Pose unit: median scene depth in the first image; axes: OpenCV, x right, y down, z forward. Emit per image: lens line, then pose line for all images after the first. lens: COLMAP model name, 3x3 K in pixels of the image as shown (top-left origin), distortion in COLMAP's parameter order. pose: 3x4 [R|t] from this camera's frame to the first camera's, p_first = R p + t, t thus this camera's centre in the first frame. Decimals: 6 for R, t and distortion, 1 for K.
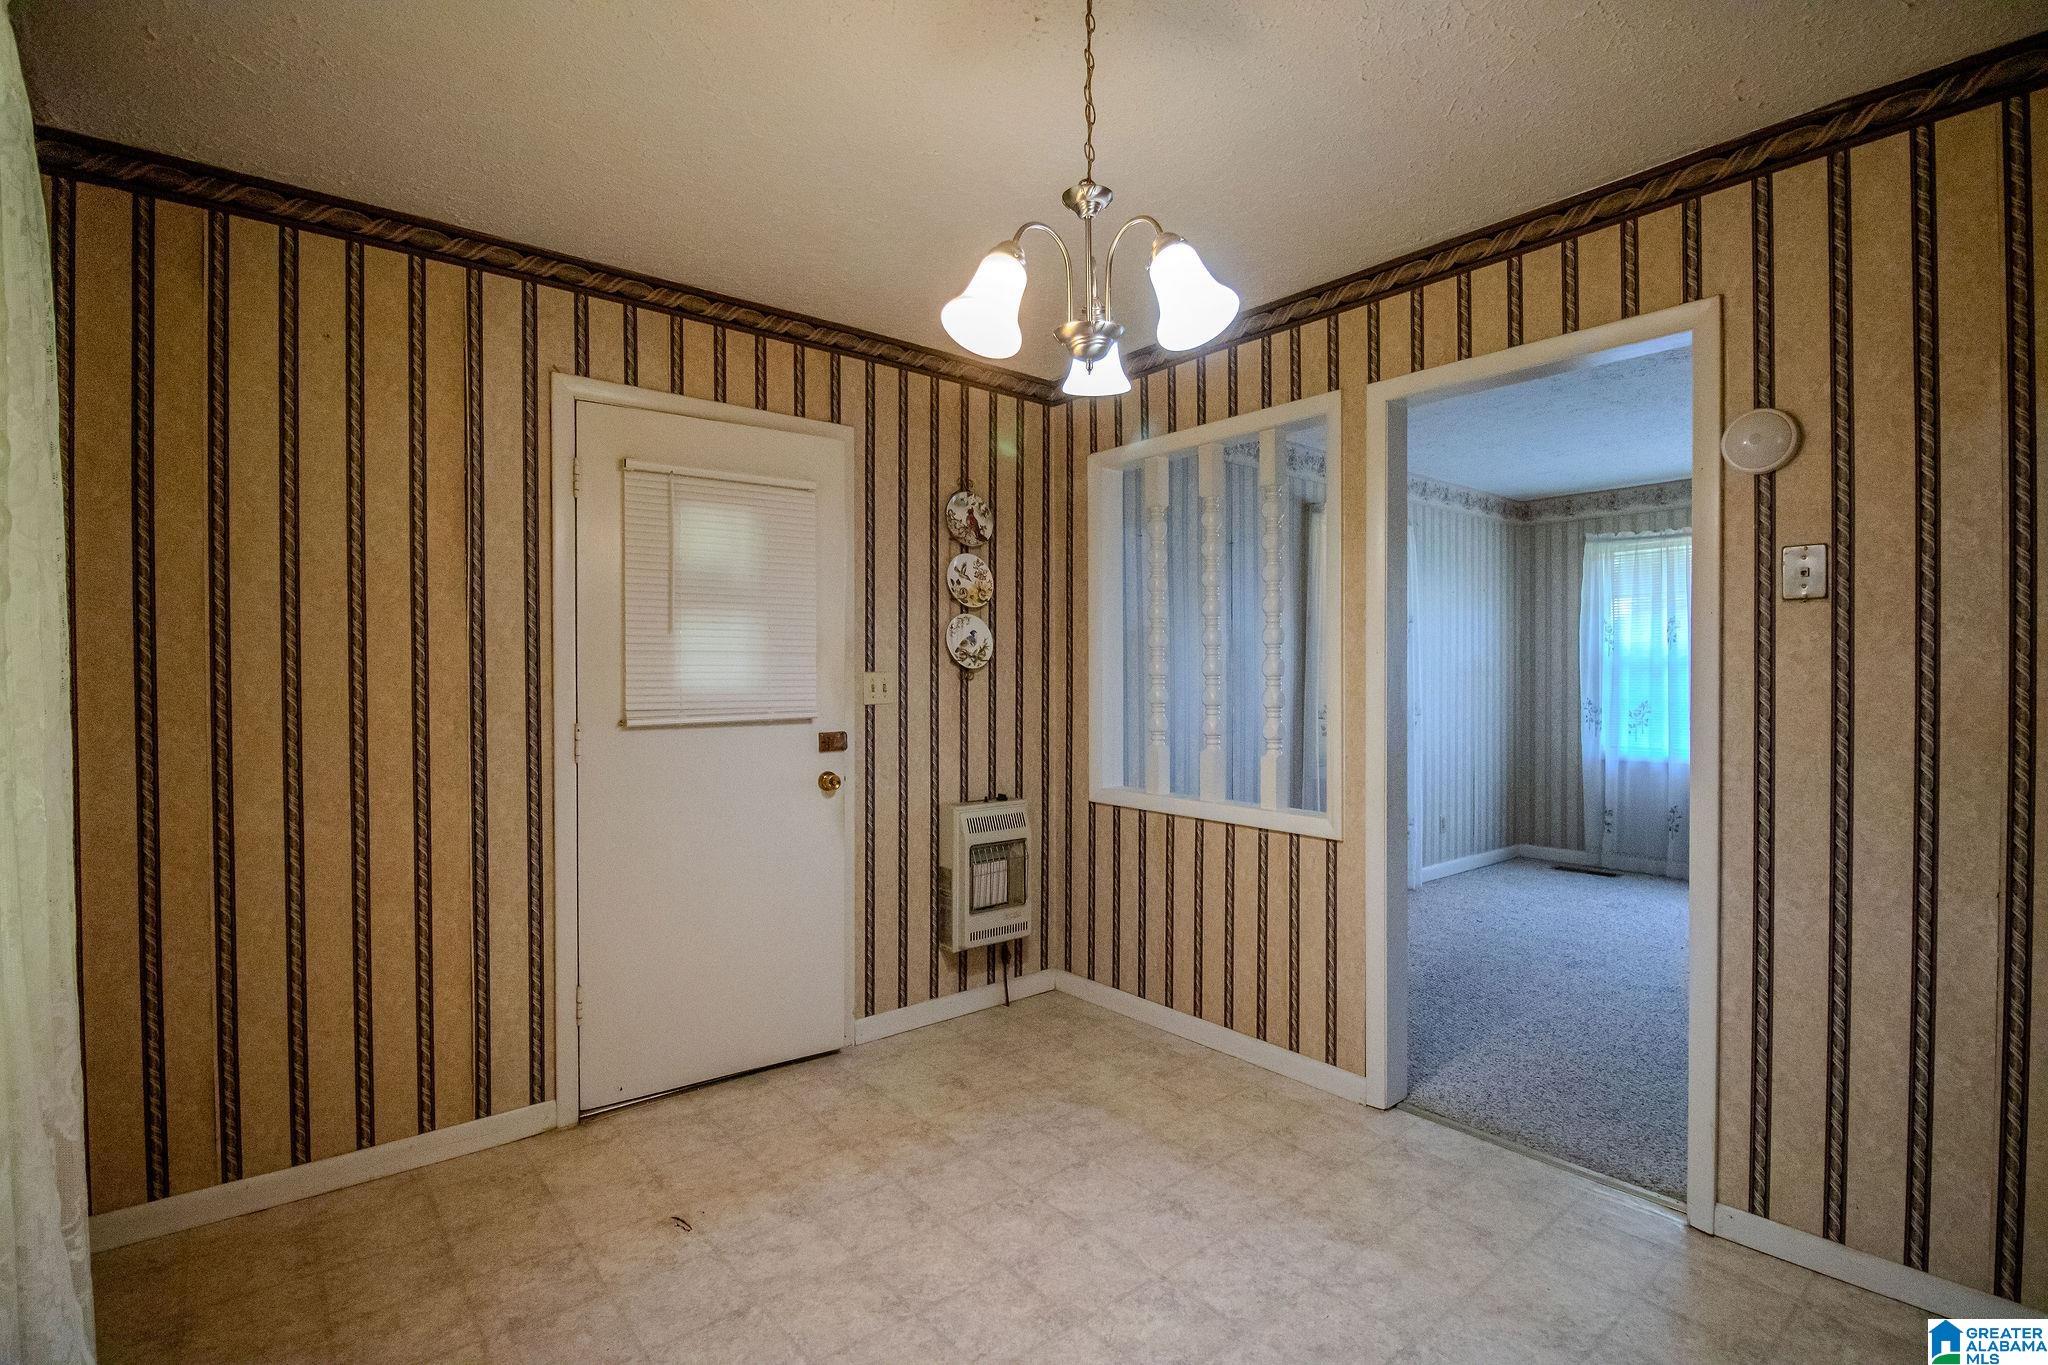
lens RADIAL K [[937.9, 0, 1022.5], [0, 937.9, 674.7], [0, 0, 1]] dist [0.001611, -0.012971]
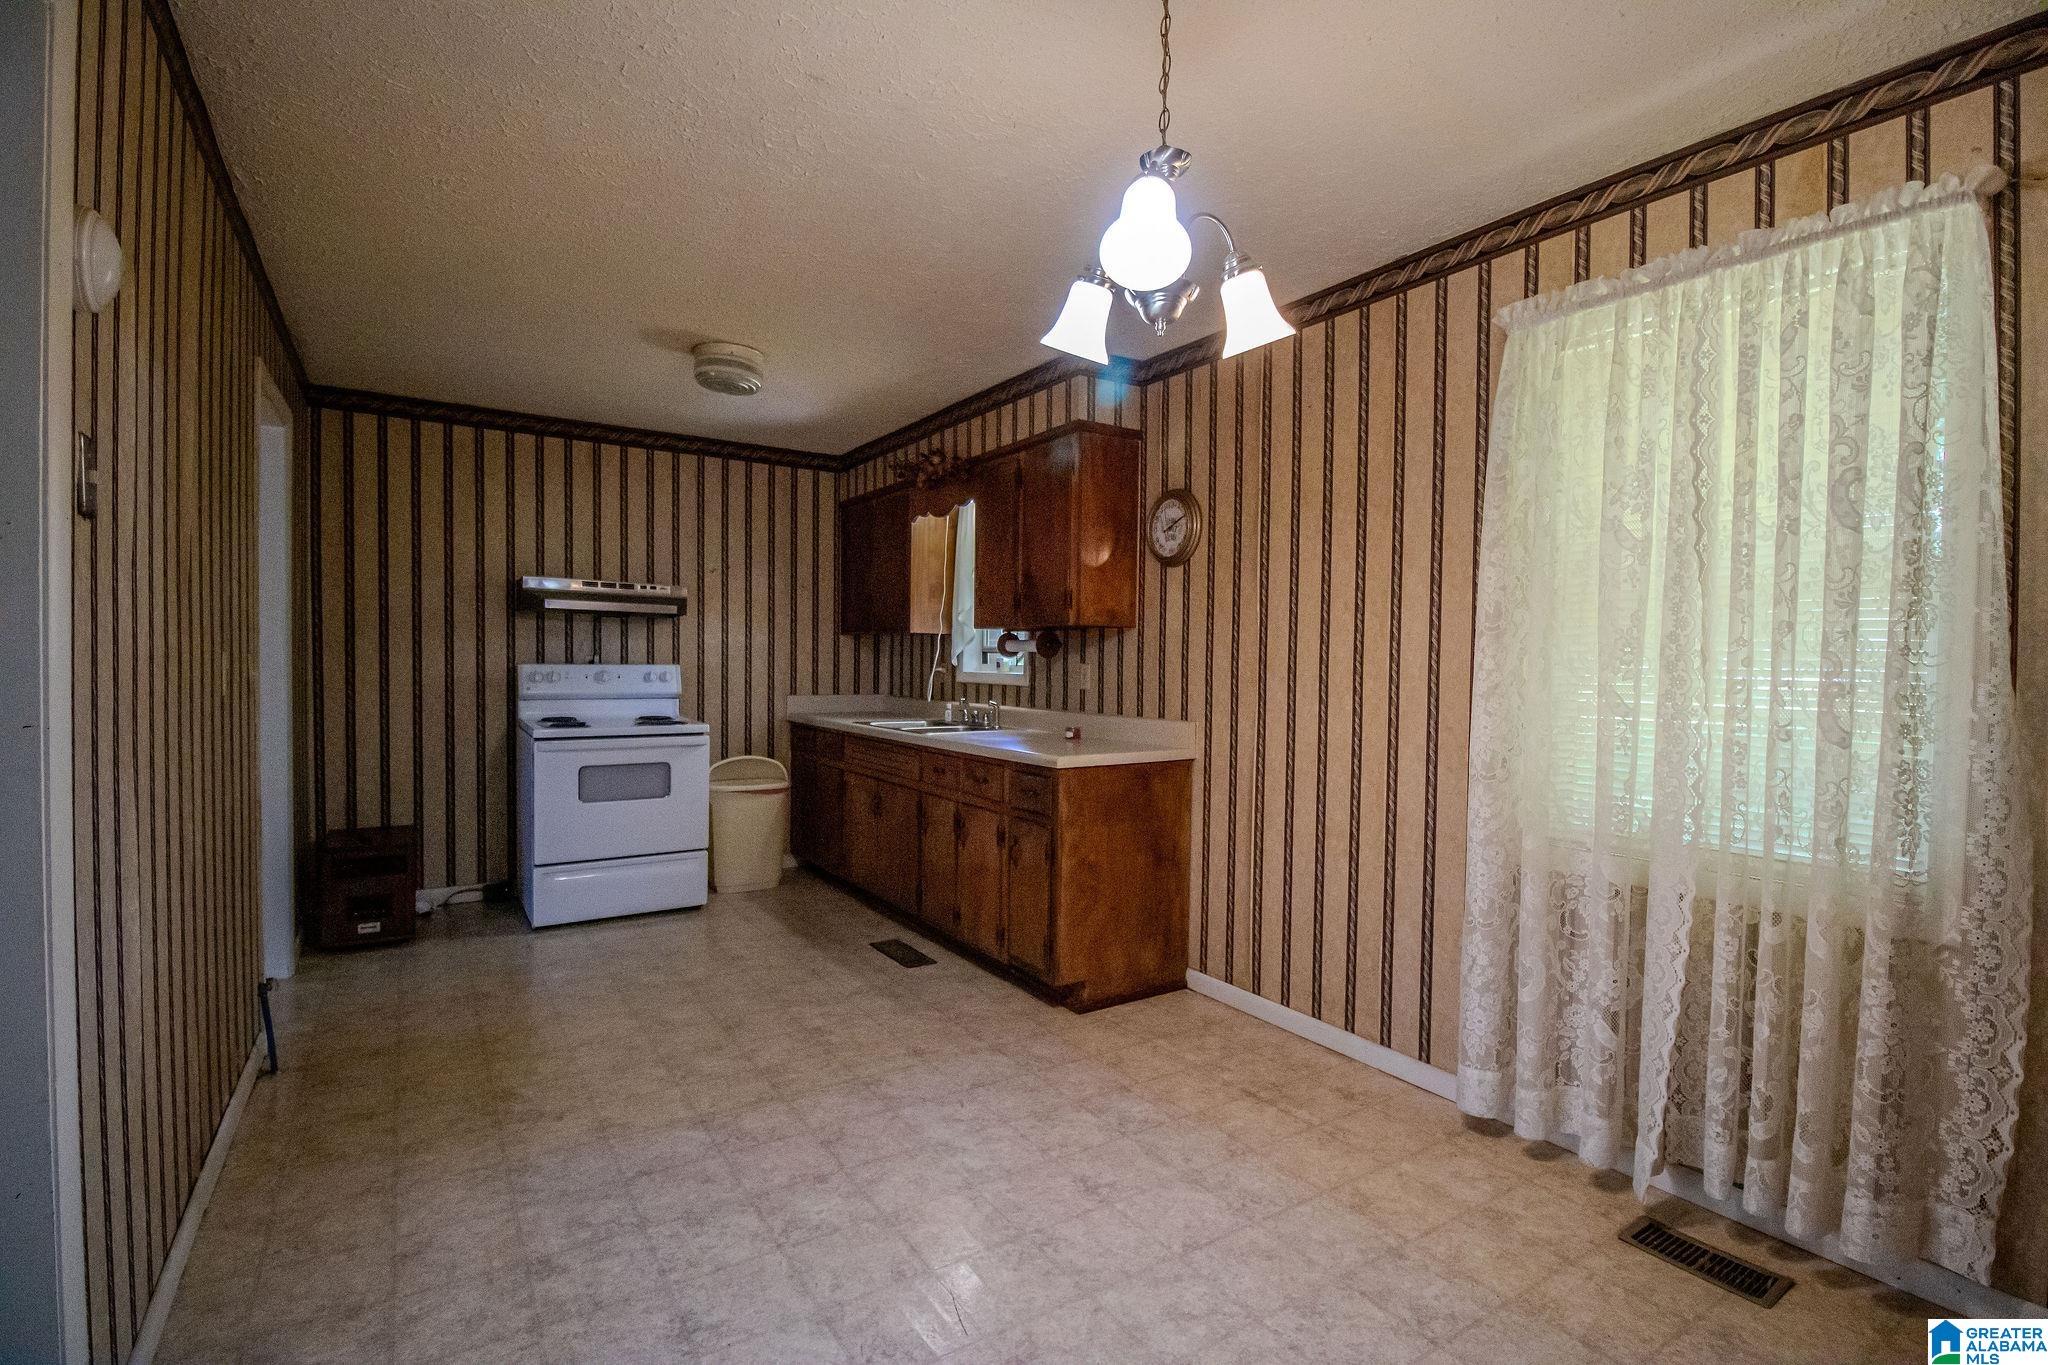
lens RADIAL K [[954.9, 0, 1031.9], [0, 954.9, 685.1], [0, 0, 1]] dist [-0.000636, -0.011897]
pose [[-0.993310, -0.004662, 0.115387, -0.159400], [-0.001265, 0.999564, 0.029495, 0.017134], [-0.115474, 0.029152, -0.992883, 1.337650]]
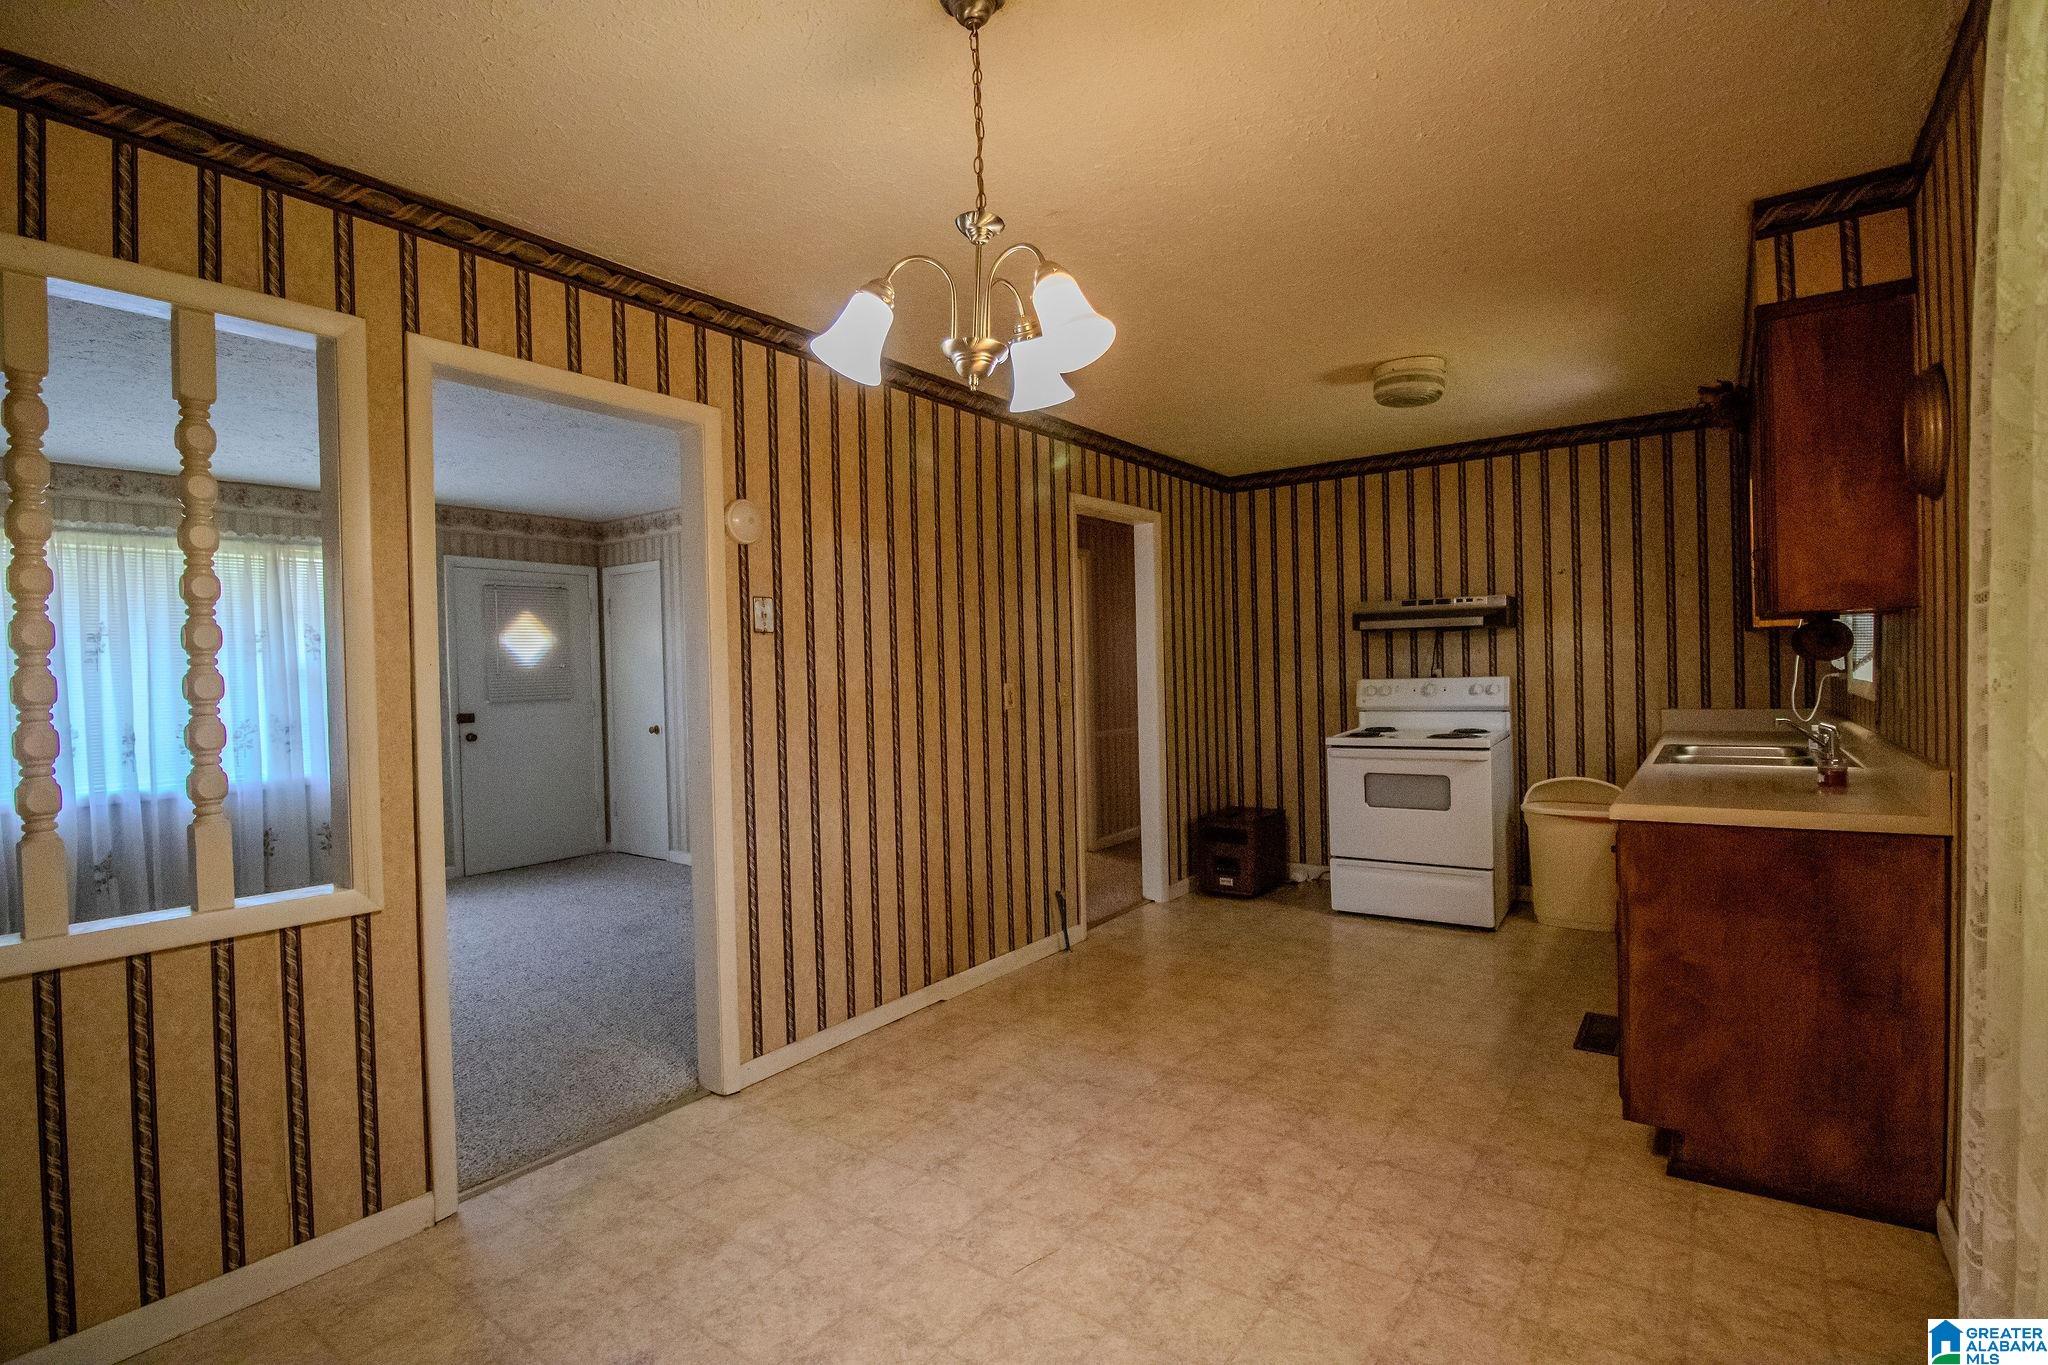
lens RADIAL K [[954.9, 0, 1031.9], [0, 954.9, 685.1], [0, 0, 1]] dist [-0.000636, -0.011897]
pose [[-0.250619, 0.004867, 0.968074, -0.726128], [0.033888, 0.999419, 0.003749, 0.012832], [-0.967493, 0.033746, -0.250638, 0.908256]]
